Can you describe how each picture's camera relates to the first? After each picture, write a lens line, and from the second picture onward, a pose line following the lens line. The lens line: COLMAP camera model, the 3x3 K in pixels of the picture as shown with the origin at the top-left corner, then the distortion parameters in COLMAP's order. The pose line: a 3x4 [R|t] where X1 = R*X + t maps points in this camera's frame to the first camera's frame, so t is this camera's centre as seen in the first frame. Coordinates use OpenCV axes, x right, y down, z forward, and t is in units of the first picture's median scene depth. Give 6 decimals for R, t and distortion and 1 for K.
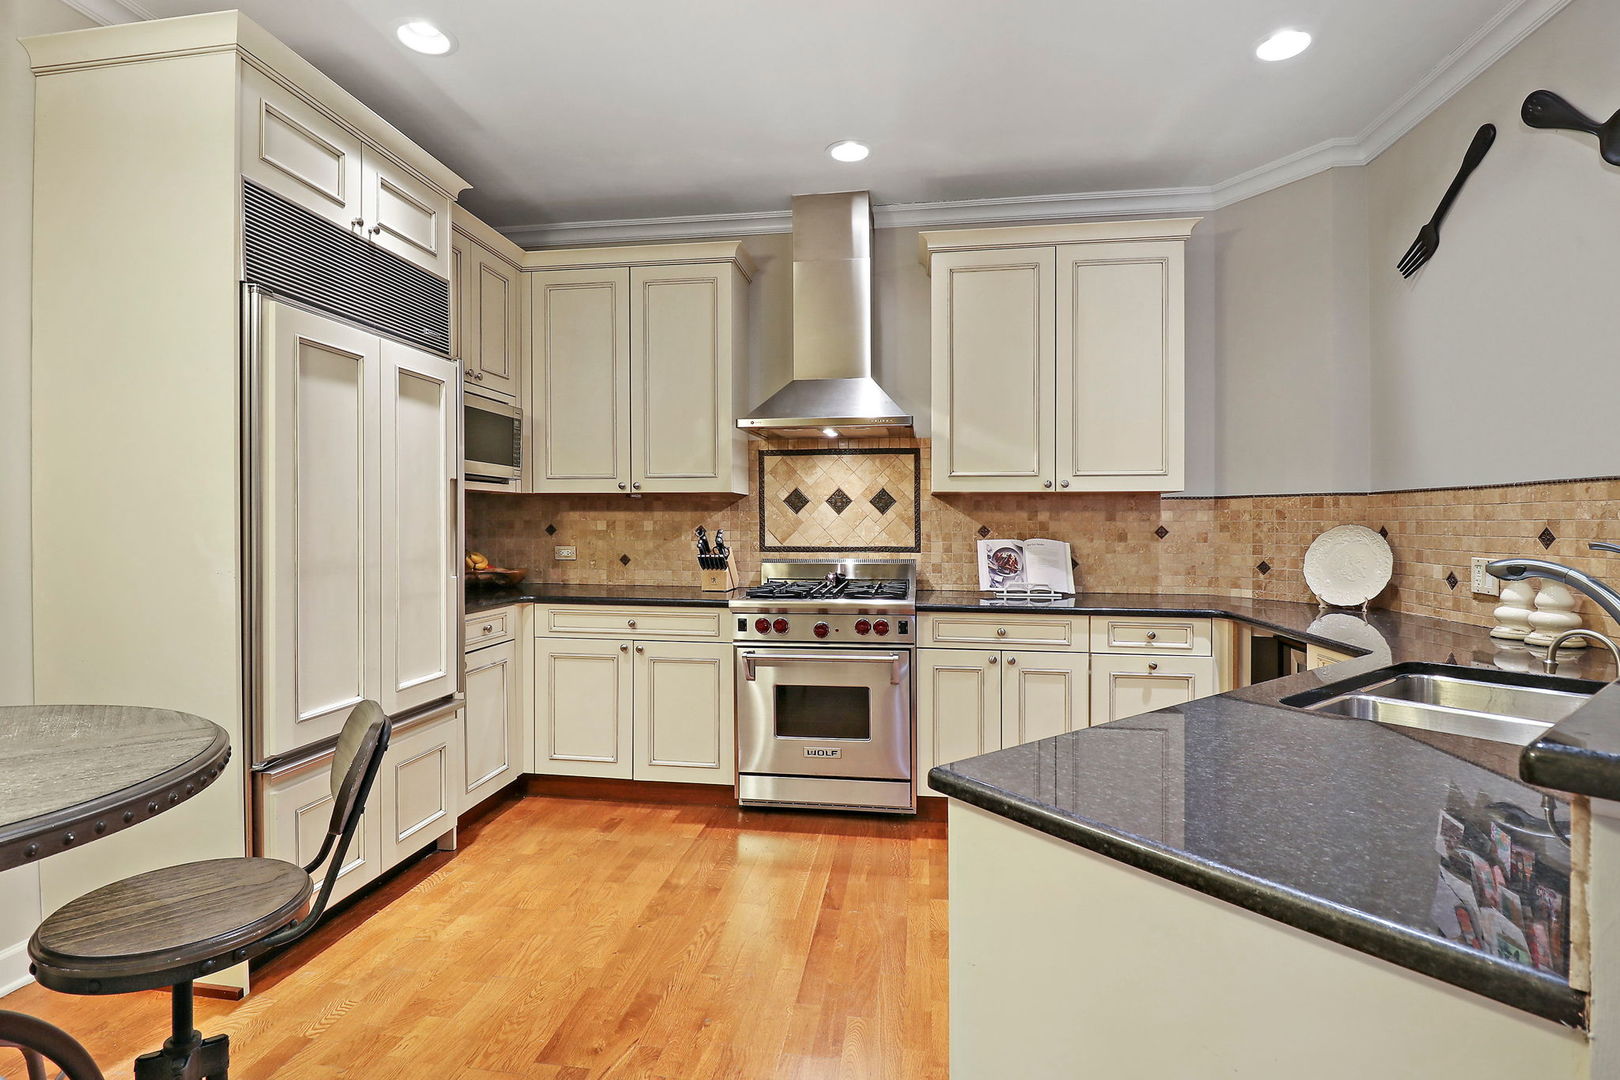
lens RADIAL K [[785.1, 0, 800.0], [0, 785.1, 523.8], [0, 0, 1]] dist [0.001956, -0.027721]
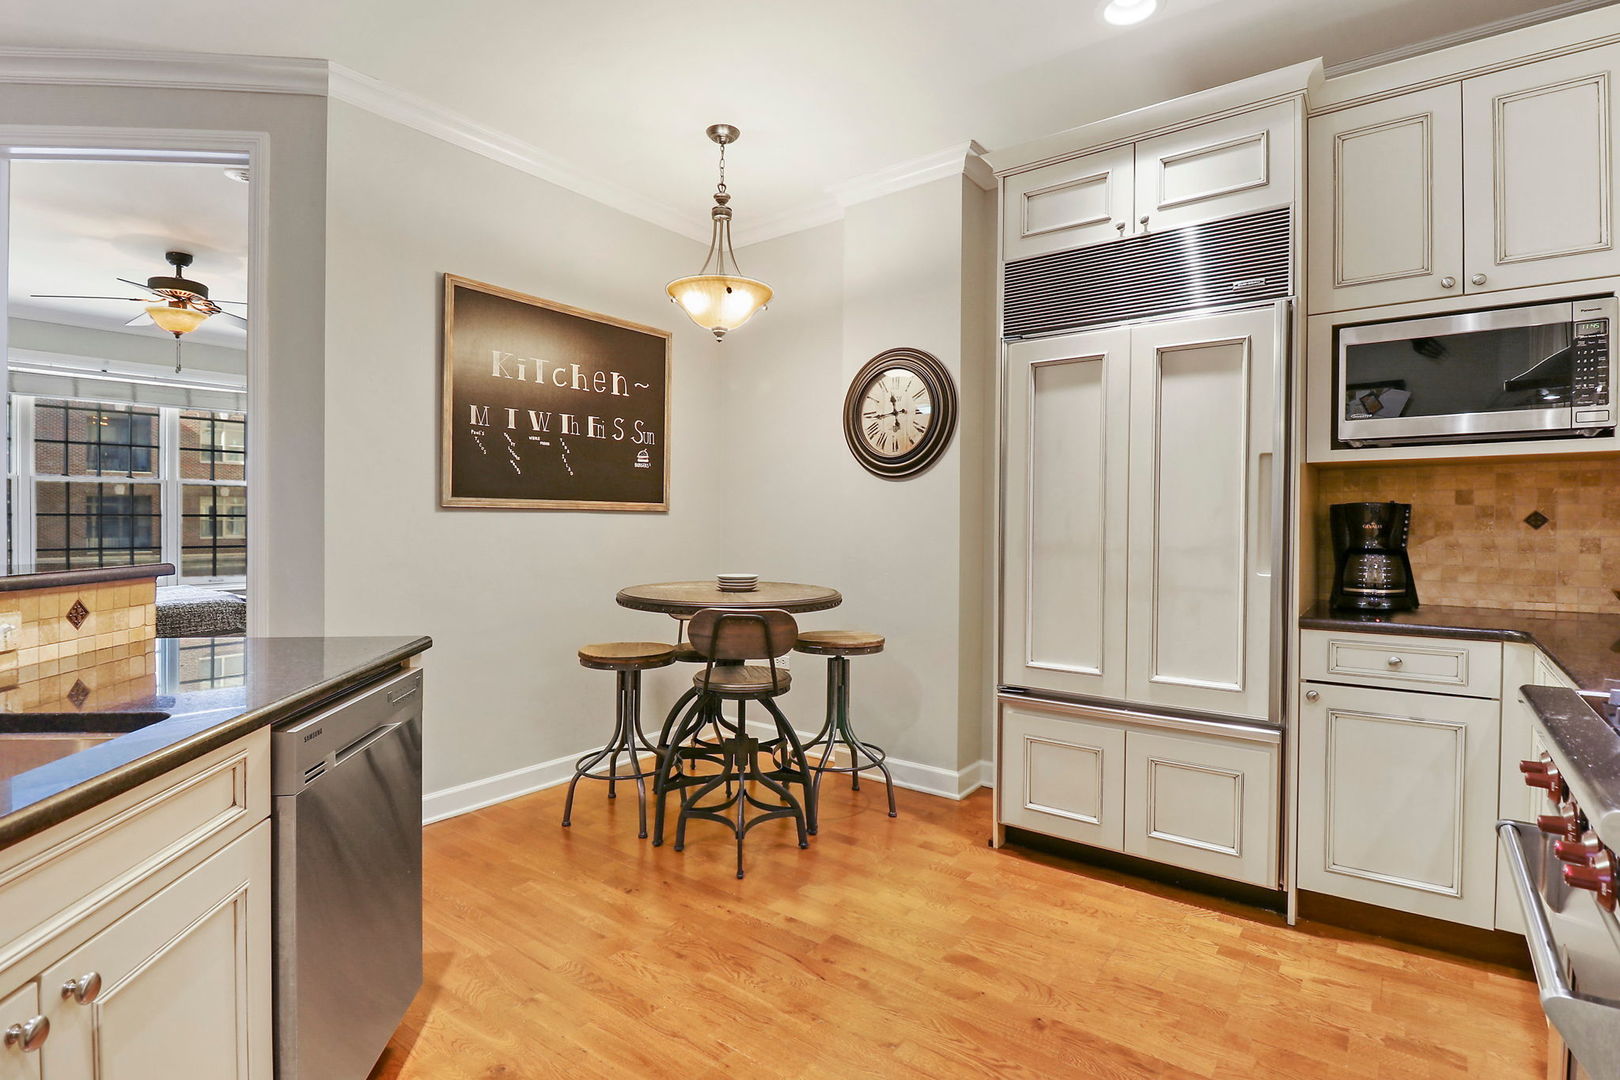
lens RADIAL K [[785.1, 0, 800.0], [0, 785.1, 523.8], [0, 0, 1]] dist [0.001956, -0.027721]
pose [[-0.487681, 0.005259, -0.873006, 0.568799], [-0.003510, 0.999962, 0.007985, 0.010563], [0.873015, 0.006958, -0.487644, 1.123772]]
